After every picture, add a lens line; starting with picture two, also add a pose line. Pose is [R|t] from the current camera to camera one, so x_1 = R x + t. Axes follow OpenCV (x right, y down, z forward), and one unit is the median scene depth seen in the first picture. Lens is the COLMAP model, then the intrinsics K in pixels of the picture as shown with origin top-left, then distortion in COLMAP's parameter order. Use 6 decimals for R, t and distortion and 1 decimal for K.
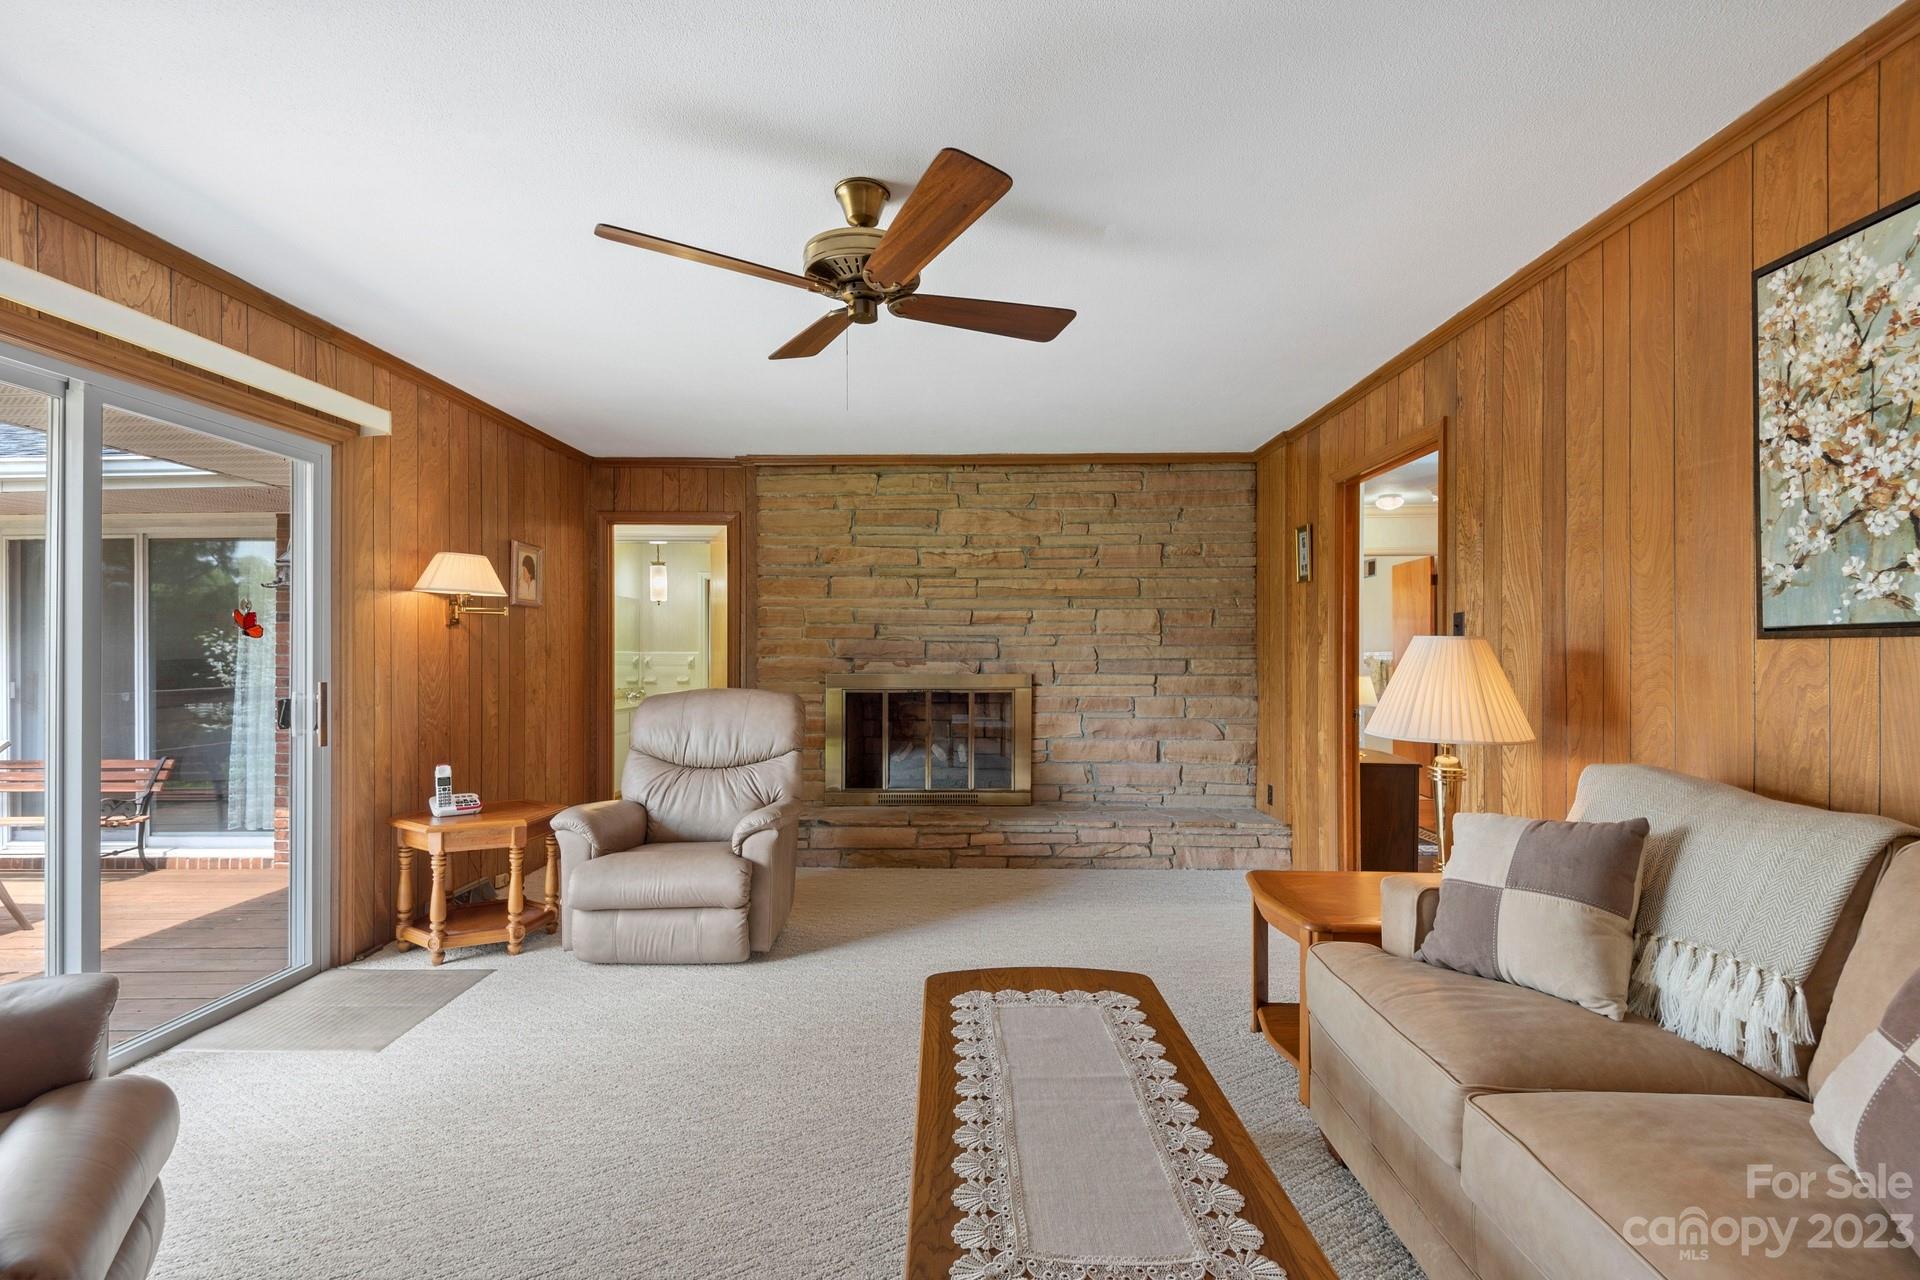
lens RADIAL K [[848.3, 0, 960.7], [0, 848.3, 654.1], [0, 0, 1]] dist [0.018739, -0.000179]
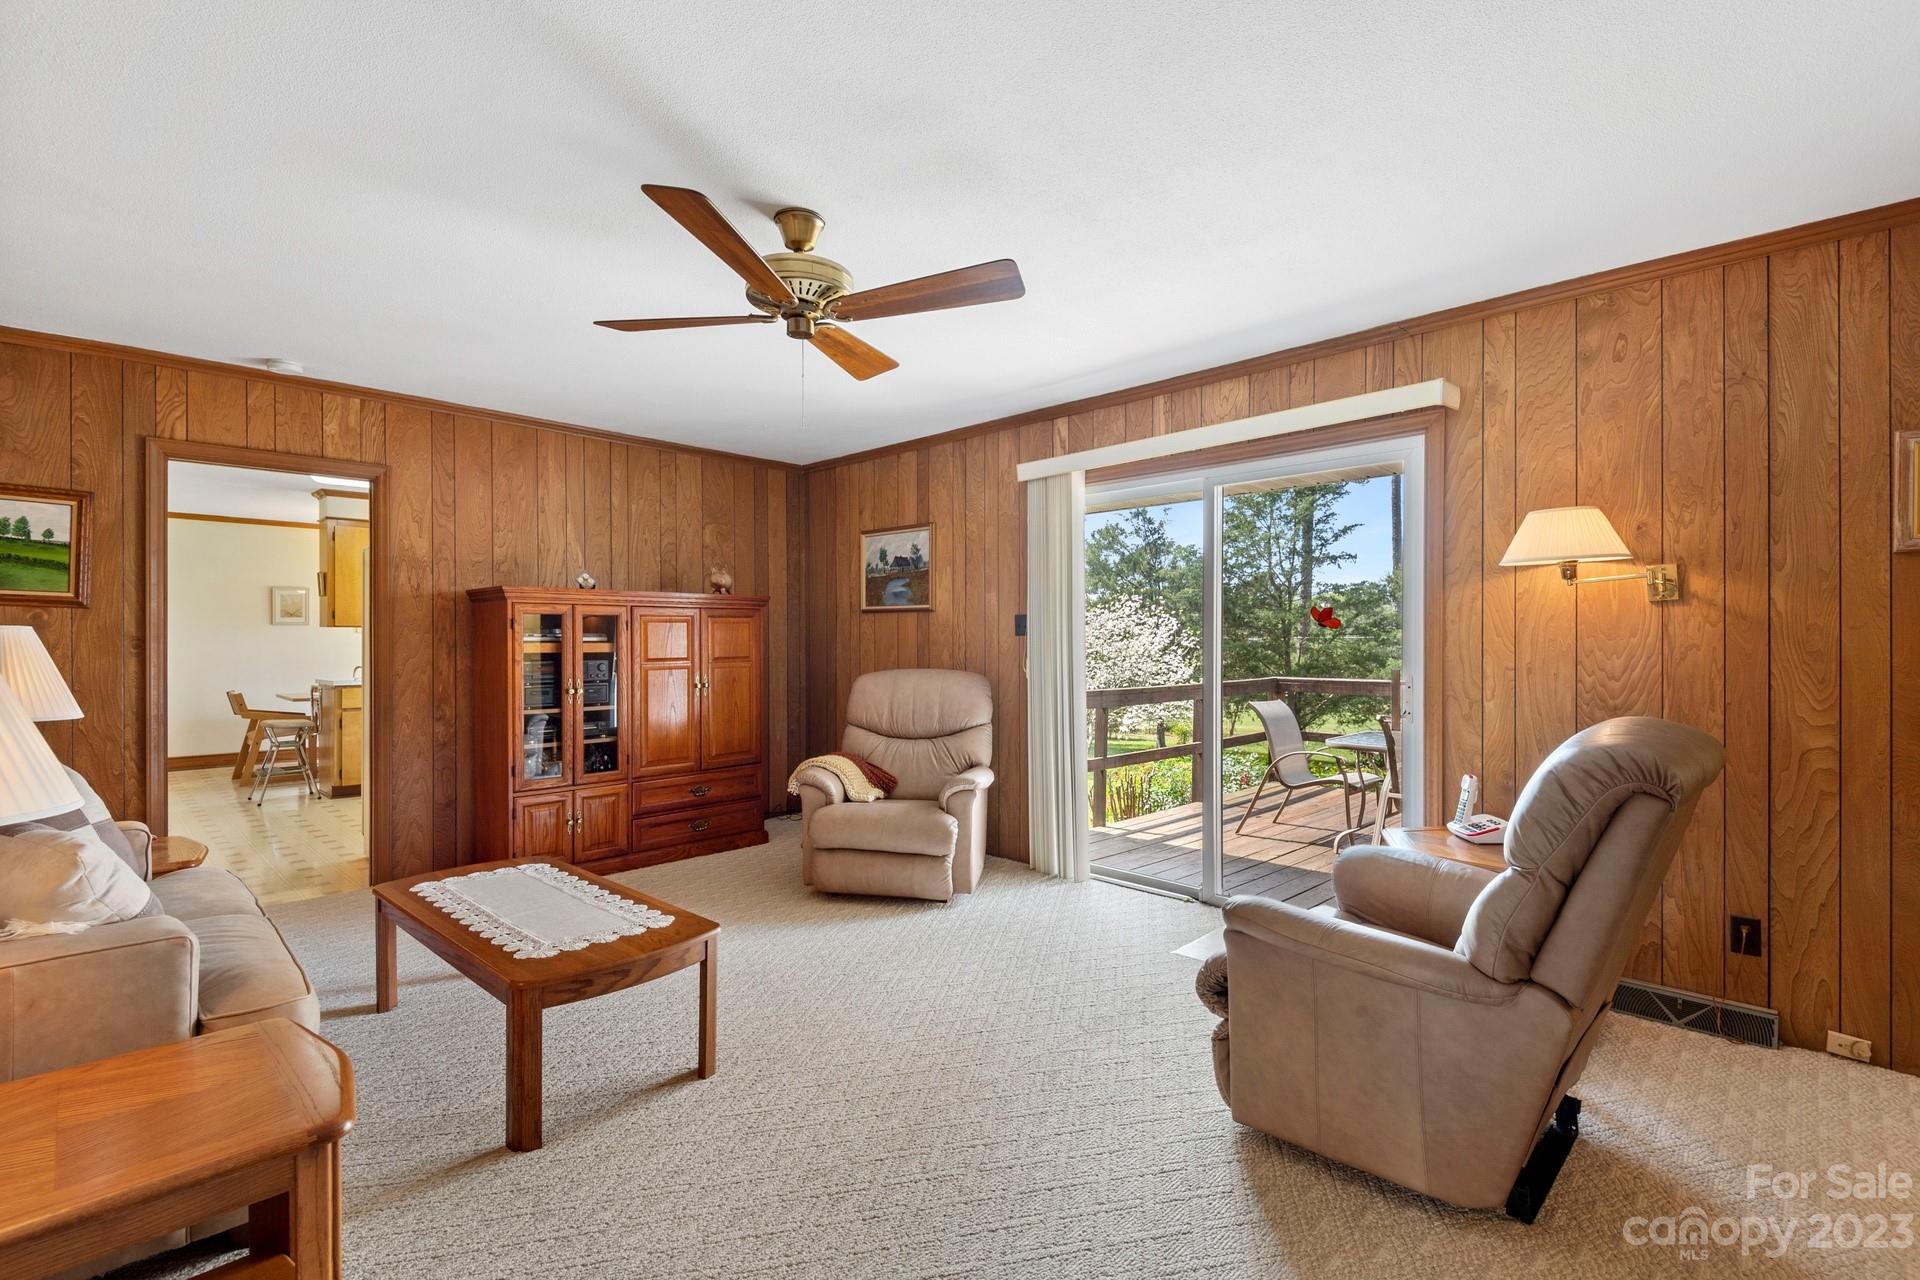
lens RADIAL K [[866.6, 0, 980.8], [0, 866.6, 639.8], [0, 0, 1]] dist [0.011405, -0.016295]
pose [[-0.682978, 0.002356, -0.730436, 0.221228], [-0.005223, 0.999953, 0.008110, -0.004276], [0.730421, 0.009354, -0.682933, 0.795609]]
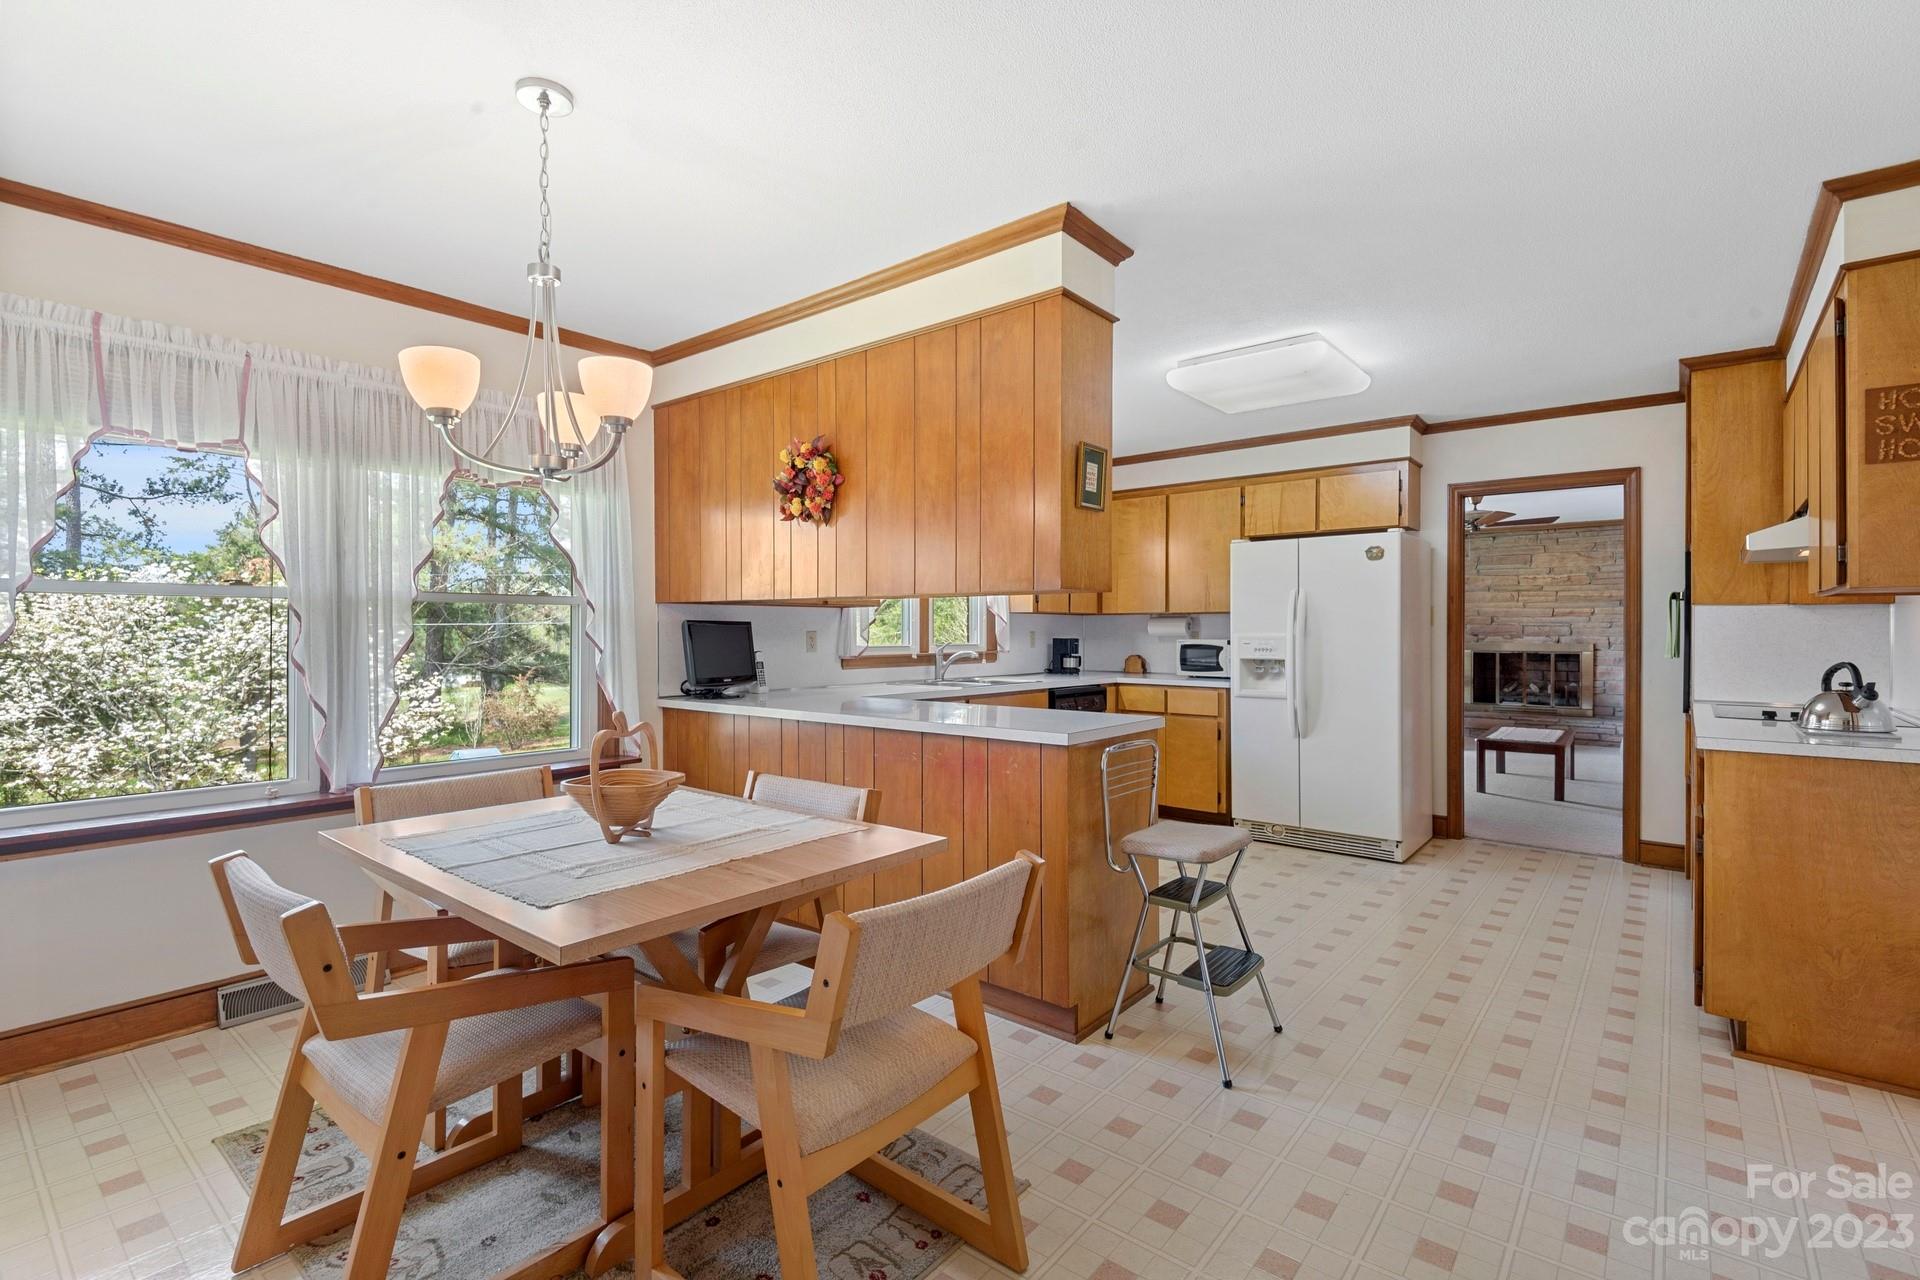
lens RADIAL K [[851.2, 0, 965.3], [0, 851.2, 631.7], [0, 0, 1]] dist [0.012912, -0.013901]
pose [[0.774177, 0.002371, -0.632965, 0.196269], [-0.007319, 0.999960, -0.005205, 0.016868], [0.632927, 0.008662, 0.774163, -1.219336]]
